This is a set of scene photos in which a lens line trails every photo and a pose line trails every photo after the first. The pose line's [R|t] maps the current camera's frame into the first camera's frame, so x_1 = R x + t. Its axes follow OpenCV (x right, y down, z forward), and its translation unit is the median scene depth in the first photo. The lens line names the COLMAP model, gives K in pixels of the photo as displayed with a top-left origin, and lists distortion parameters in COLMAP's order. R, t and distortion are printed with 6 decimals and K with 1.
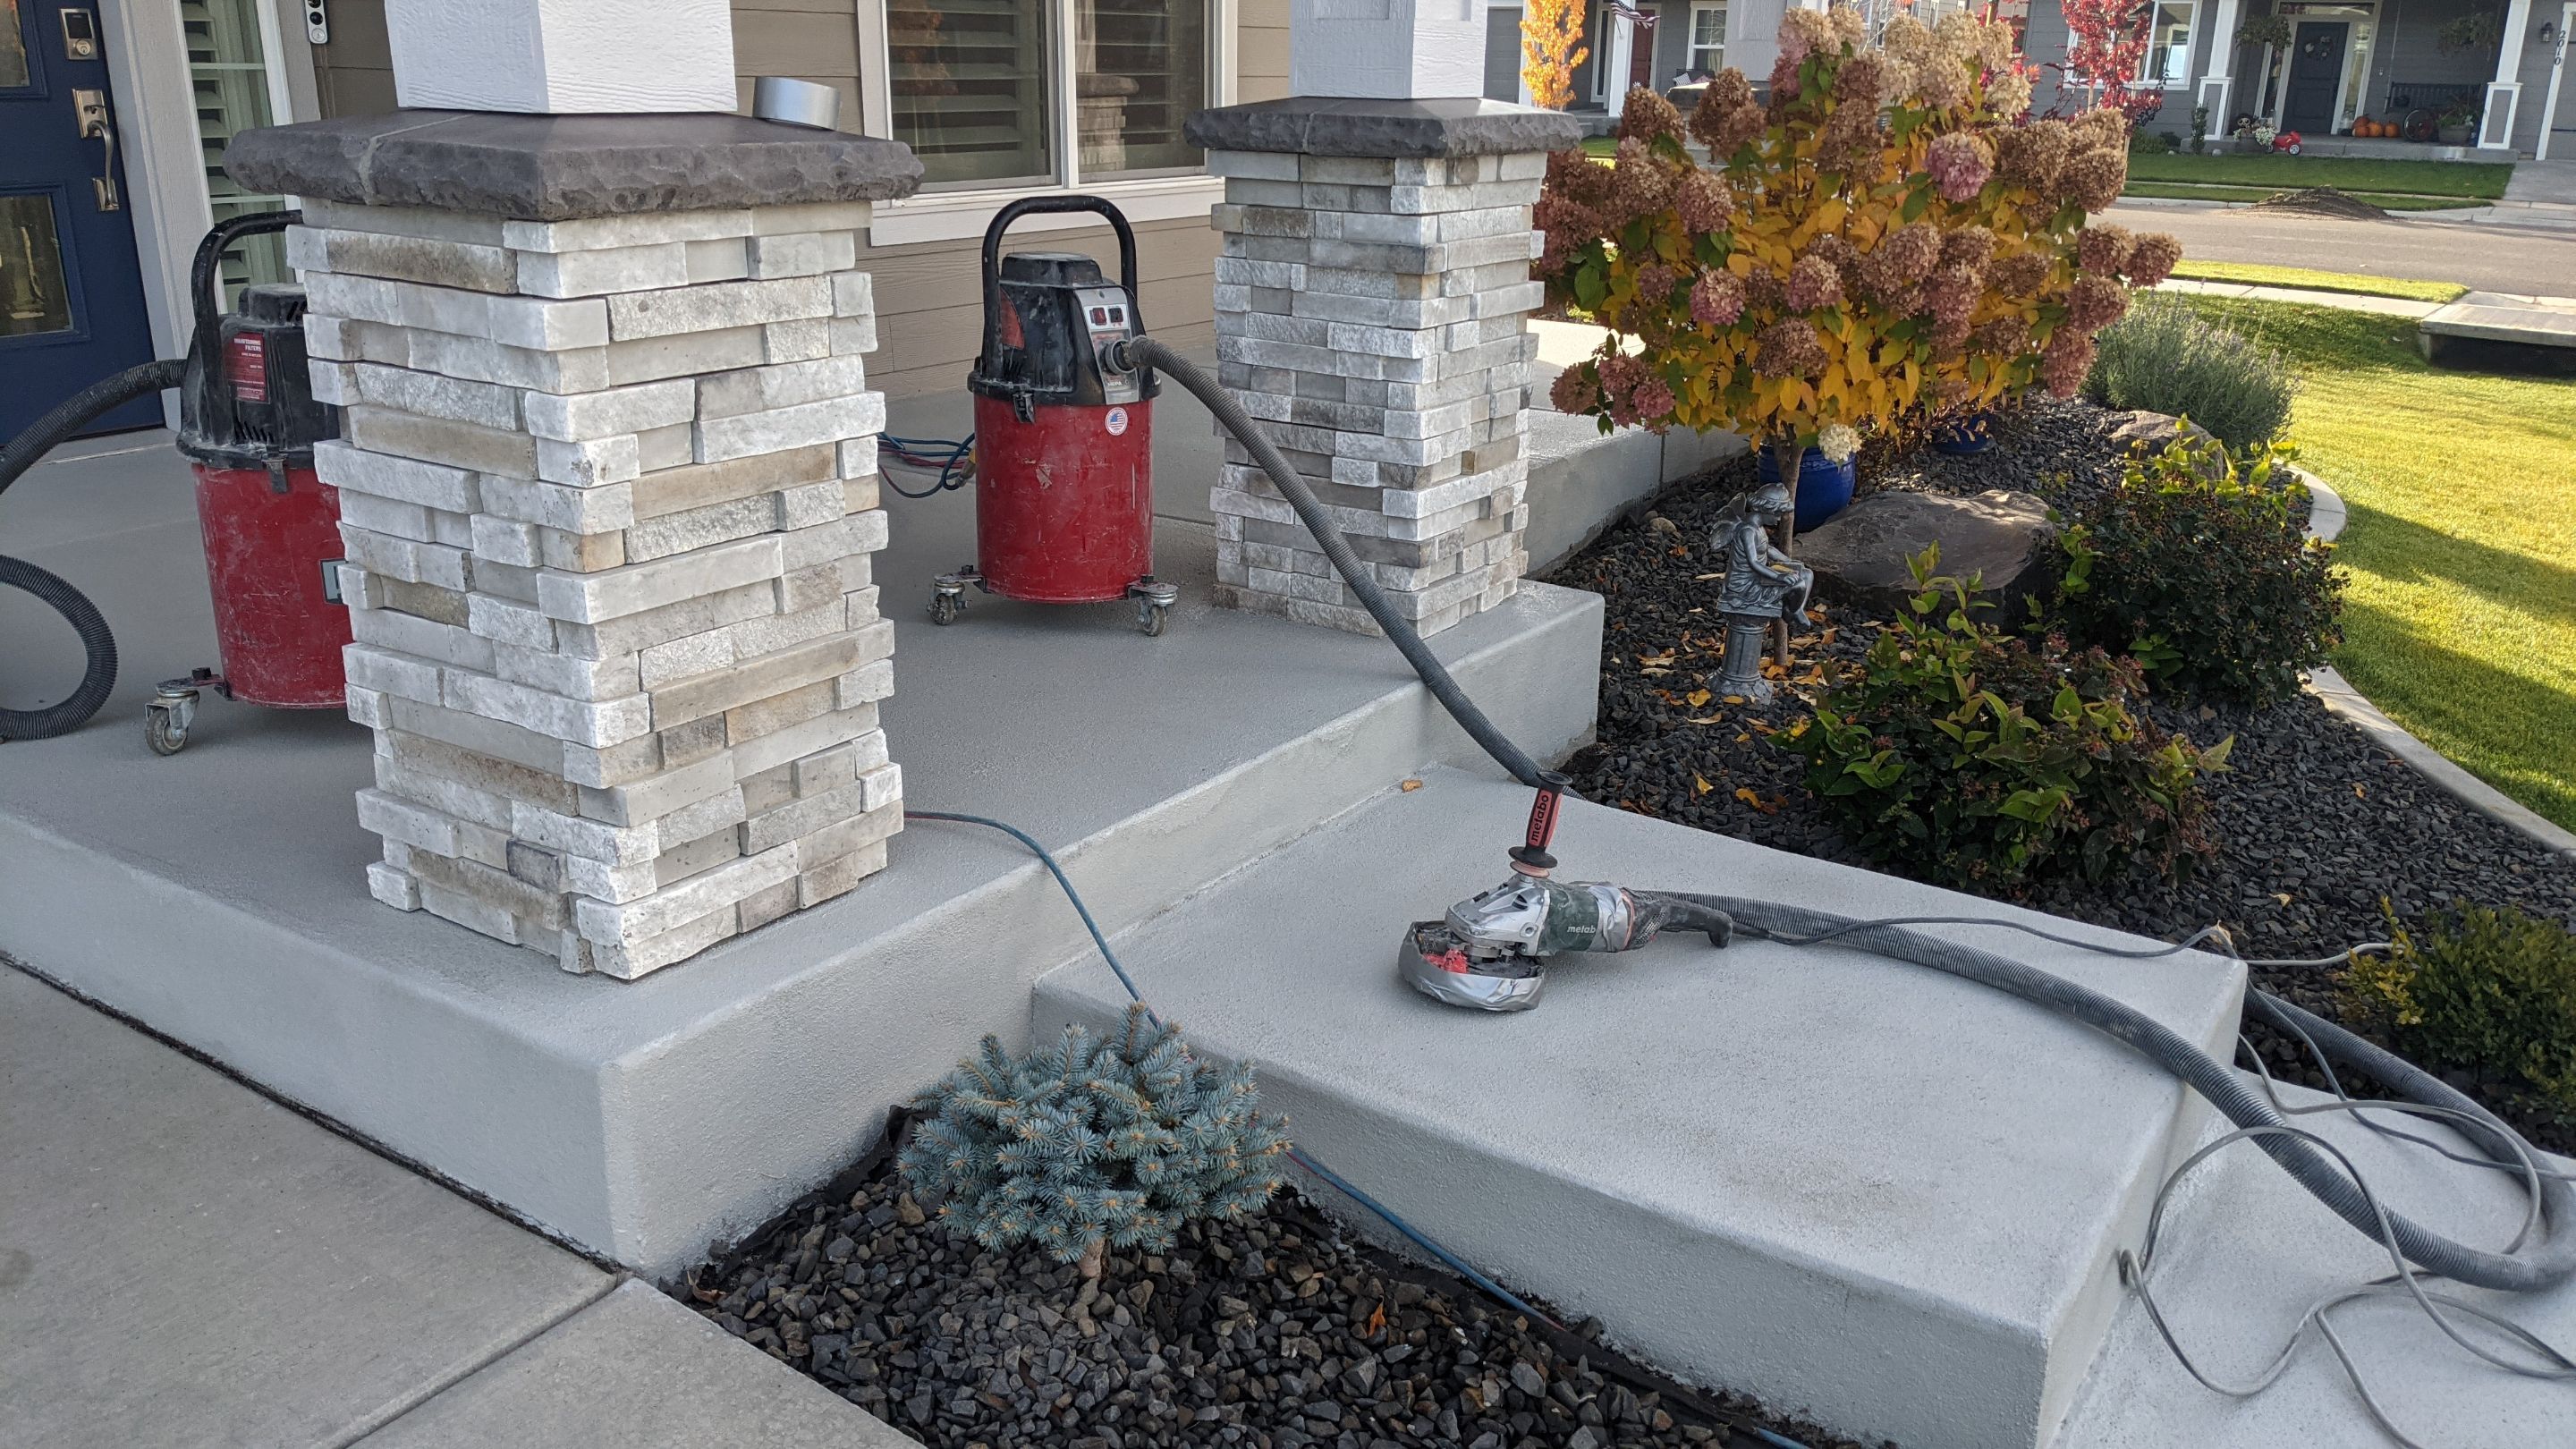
lens RADIAL K [[1995.9, 0, 1264.8], [0, 1995.9, 796.4], [0, 0, 1]] dist [0.009993, -0.007206]
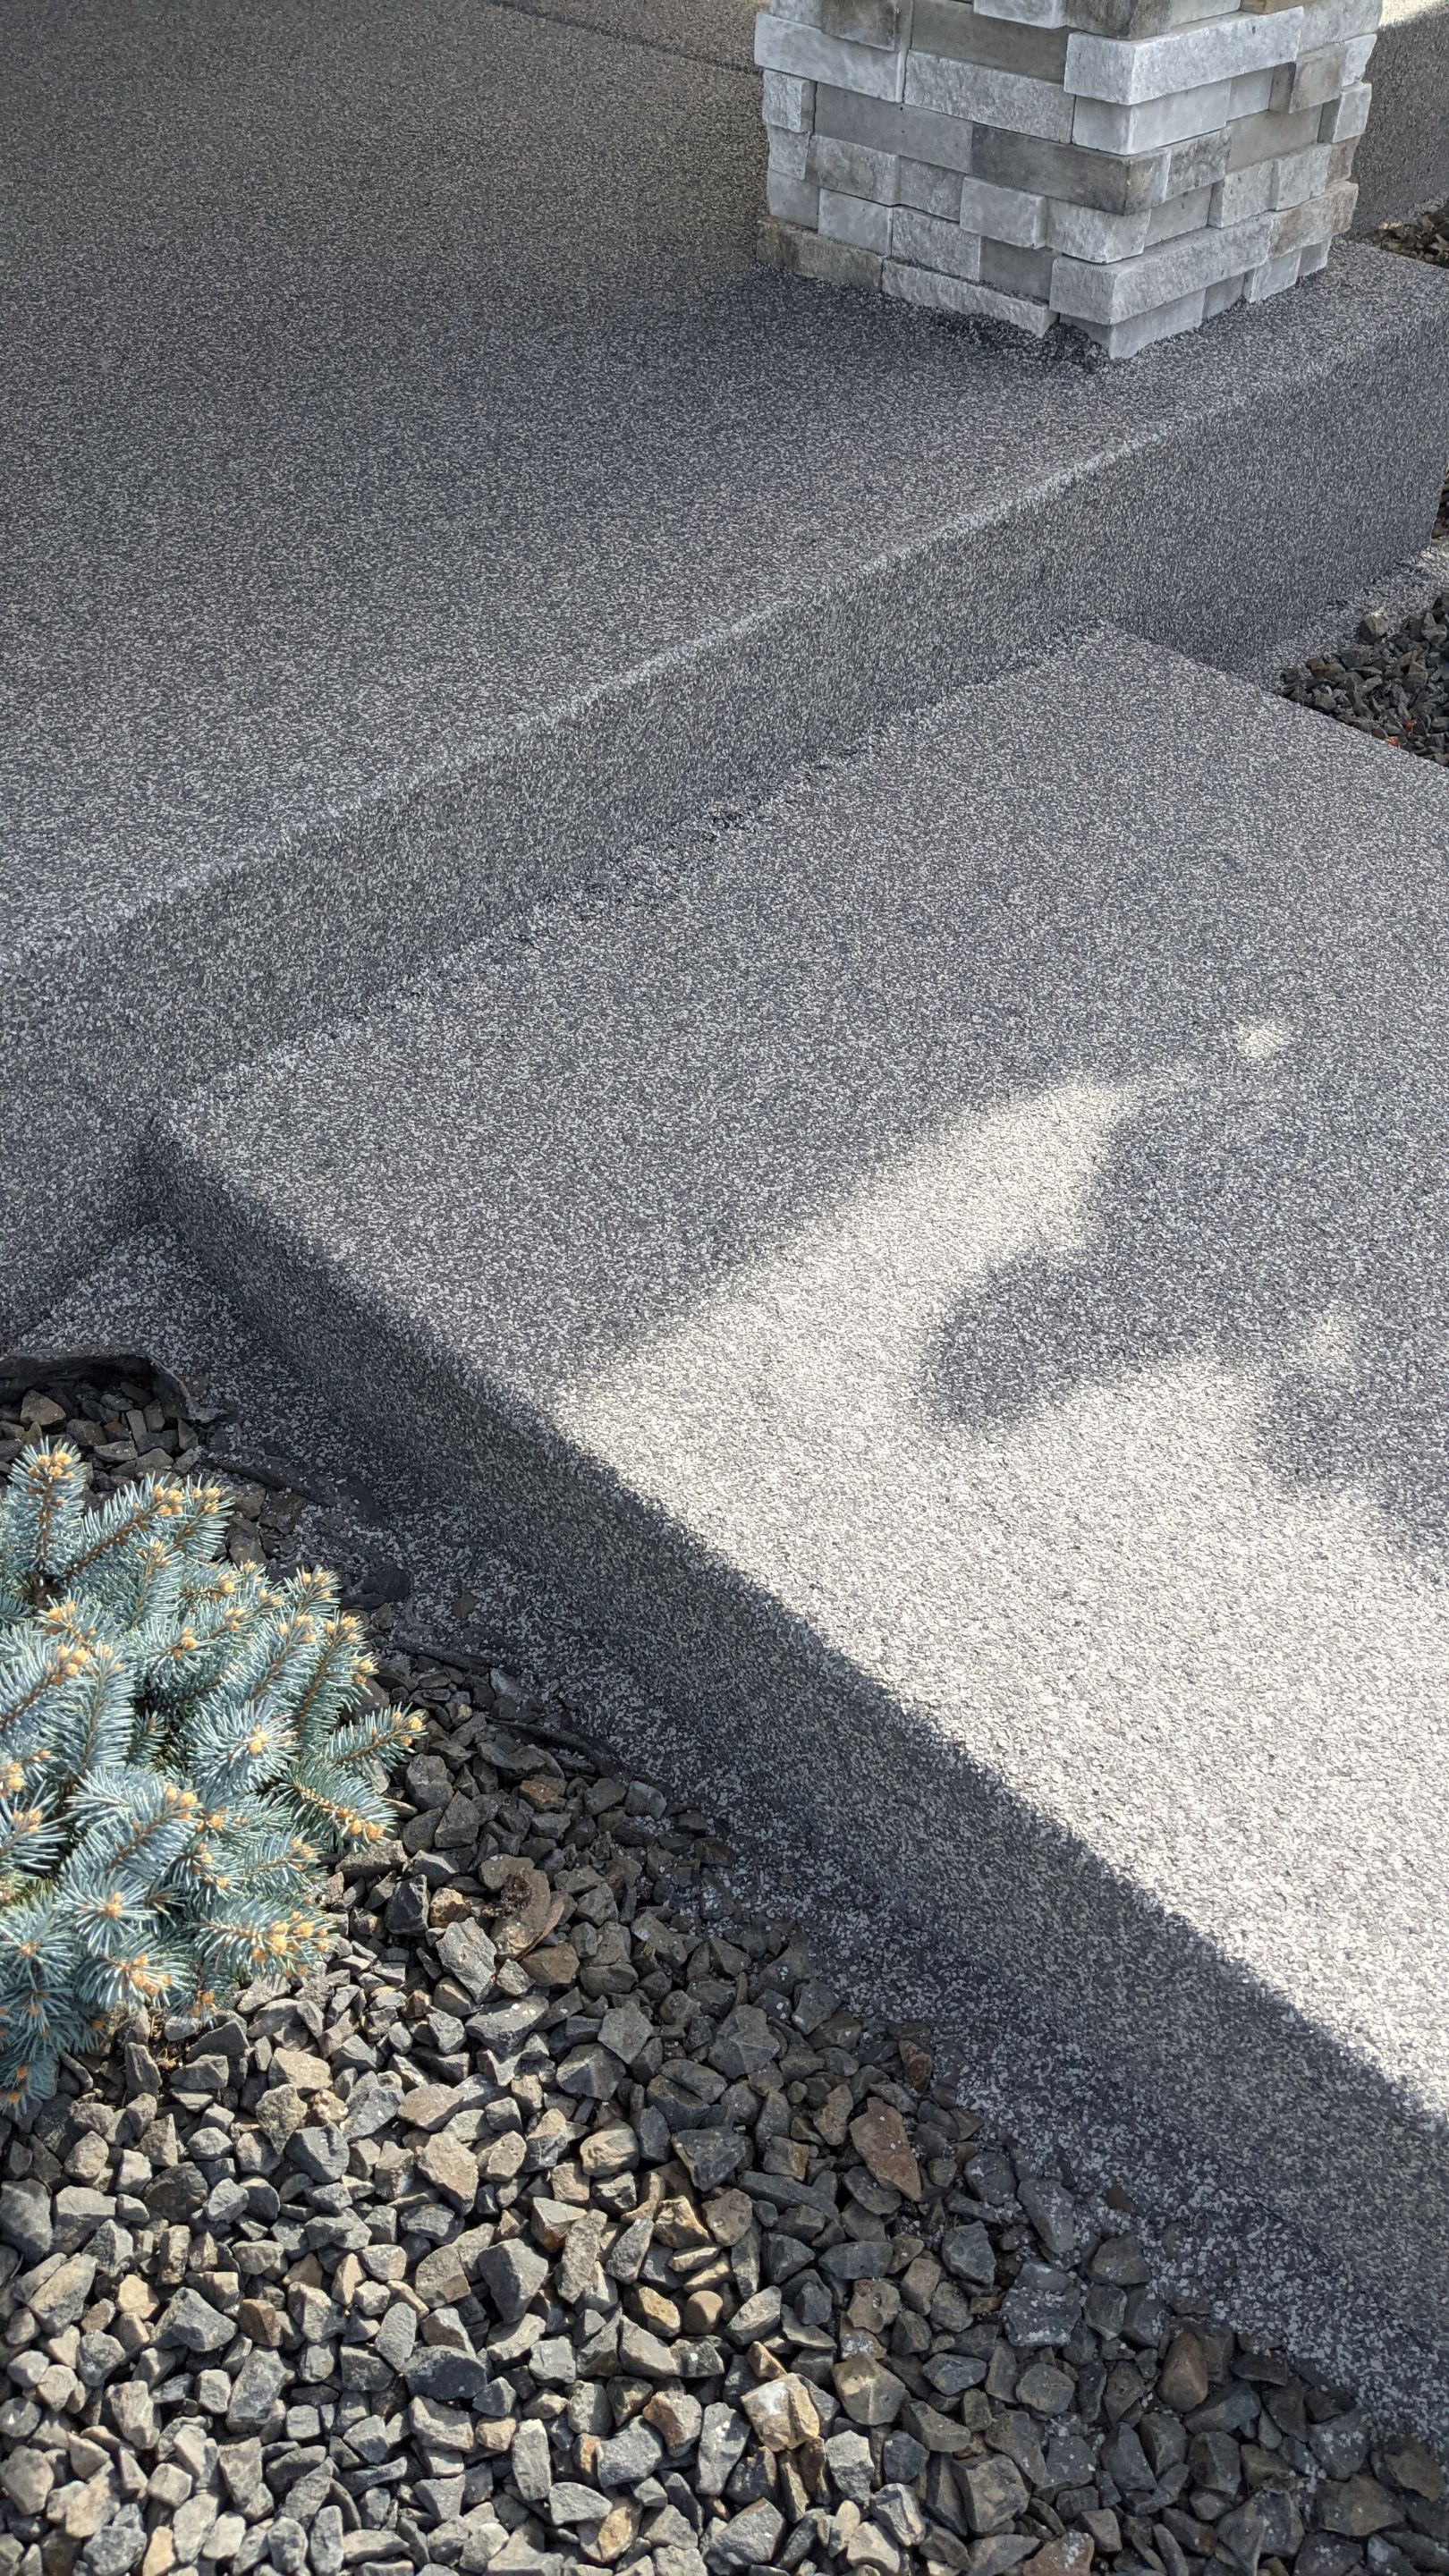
lens RADIAL K [[2077.3, 0, 755.3], [0, 2077.3, 1290.7], [0, 0, 1]] dist [0.002491, -0.009113]
pose [[0.987746, 0.117388, -0.102848, 0.075809], [-0.069022, 0.919606, 0.386731, -0.064078], [0.139978, -0.374894, 0.916439, 0.419497]]
